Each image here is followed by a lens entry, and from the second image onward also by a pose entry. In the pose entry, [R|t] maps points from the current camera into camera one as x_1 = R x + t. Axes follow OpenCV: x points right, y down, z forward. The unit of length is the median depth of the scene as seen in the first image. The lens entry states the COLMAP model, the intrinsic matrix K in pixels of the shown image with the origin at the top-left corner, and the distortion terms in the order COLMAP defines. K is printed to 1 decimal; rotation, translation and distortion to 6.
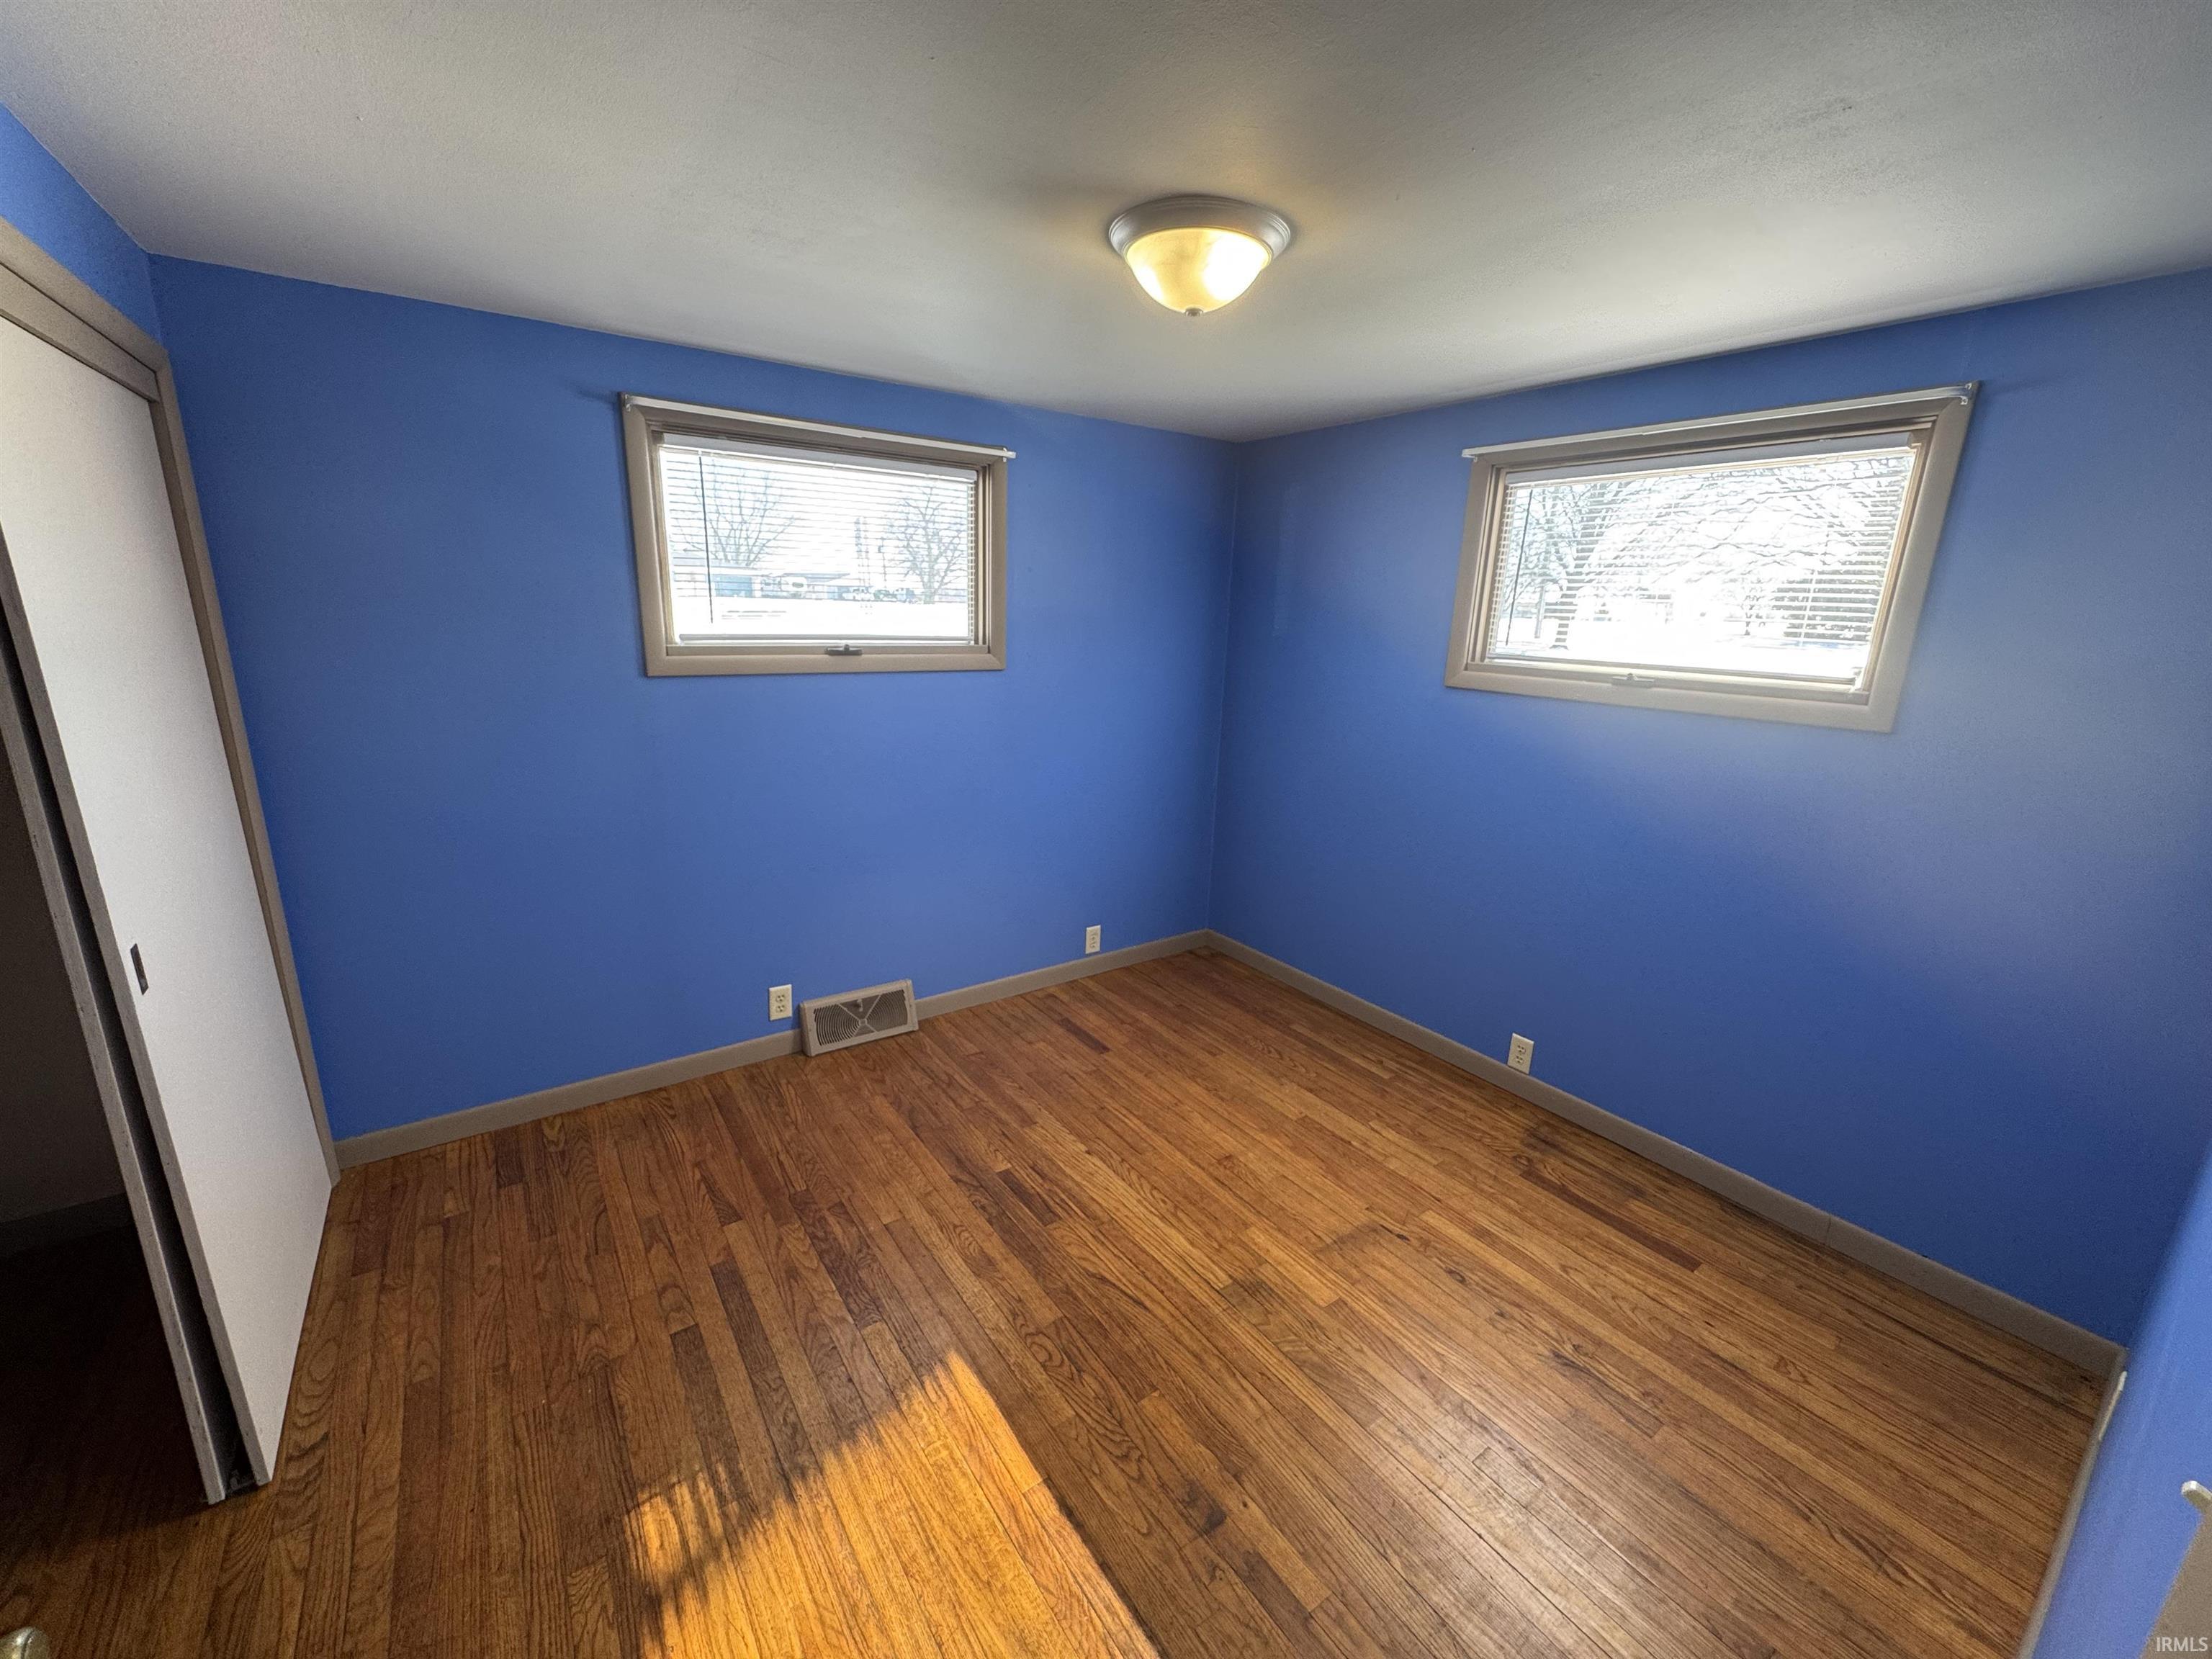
lens RADIAL K [[893.0, 0, 1106.0], [0, 893.0, 829.5], [0, 0, 1]] dist [0.000267, 0.000004]
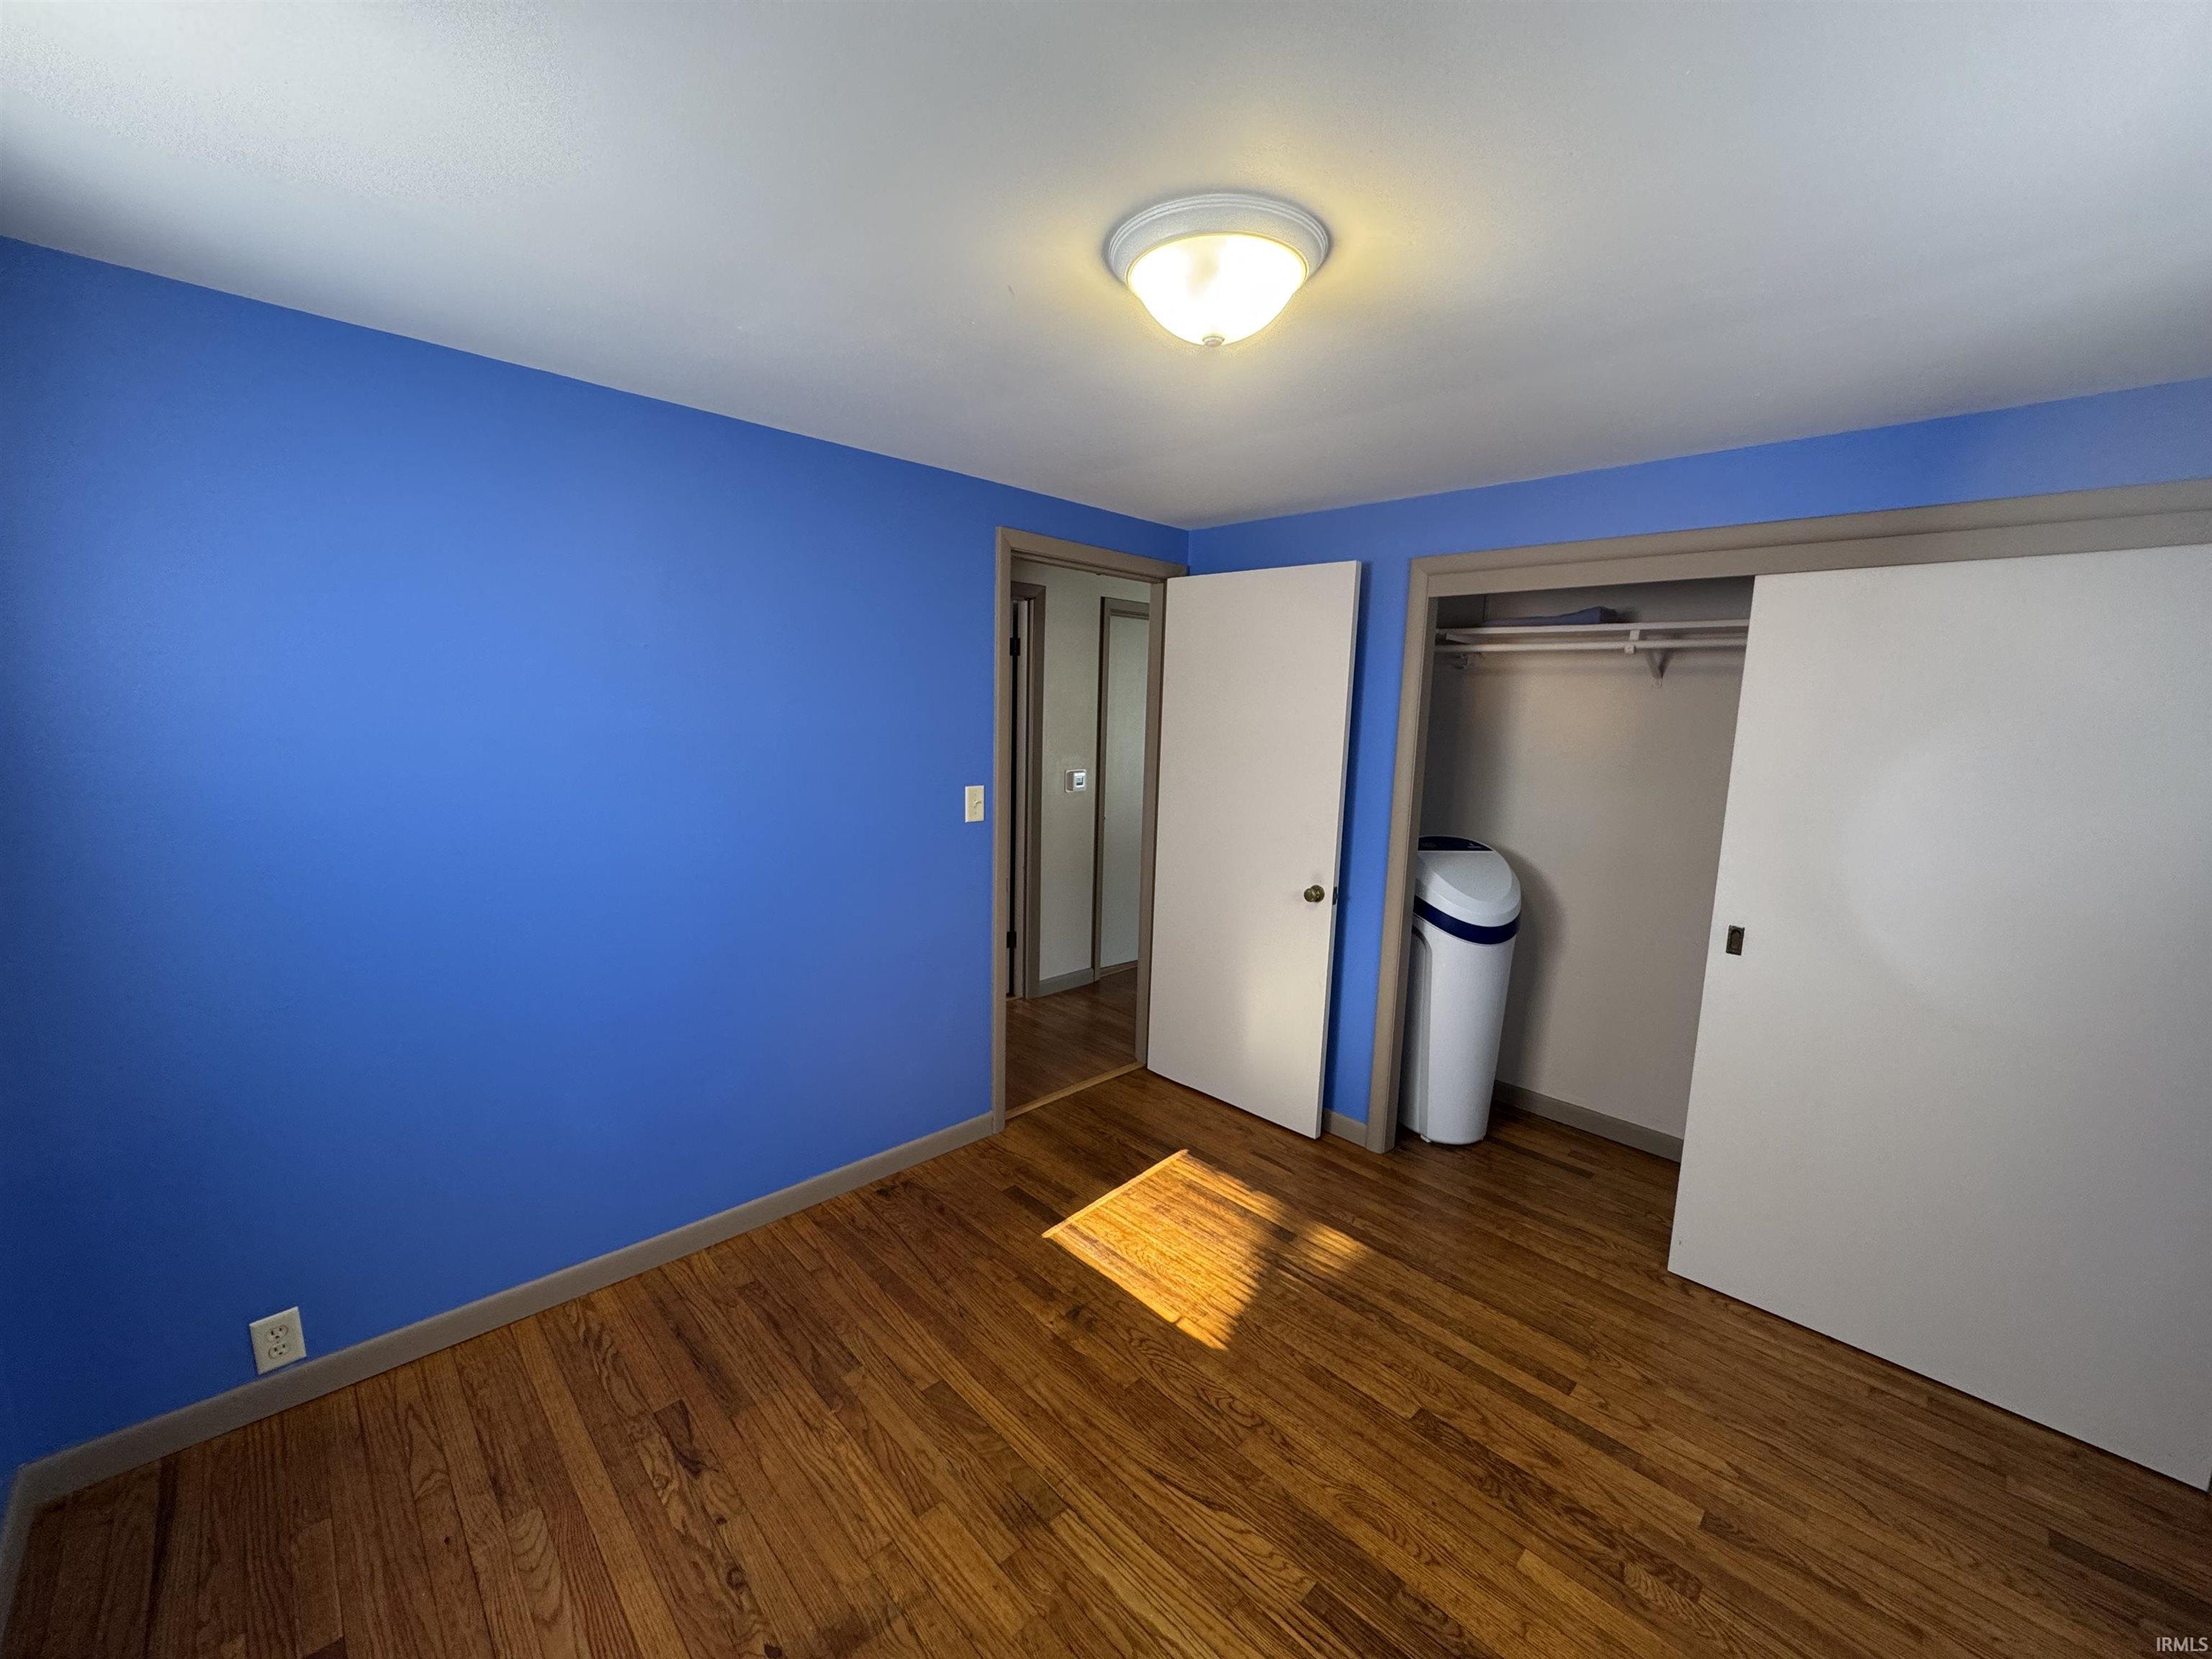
lens RADIAL K [[893.0, 0, 1106.0], [0, 893.0, 829.5], [0, 0, 1]] dist [0.000267, 0.000004]
pose [[-0.986939, -0.038843, -0.156339, 0.224951], [-0.095999, 0.921158, 0.377164, -0.338141], [0.129363, 0.387247, -0.912856, 1.395408]]
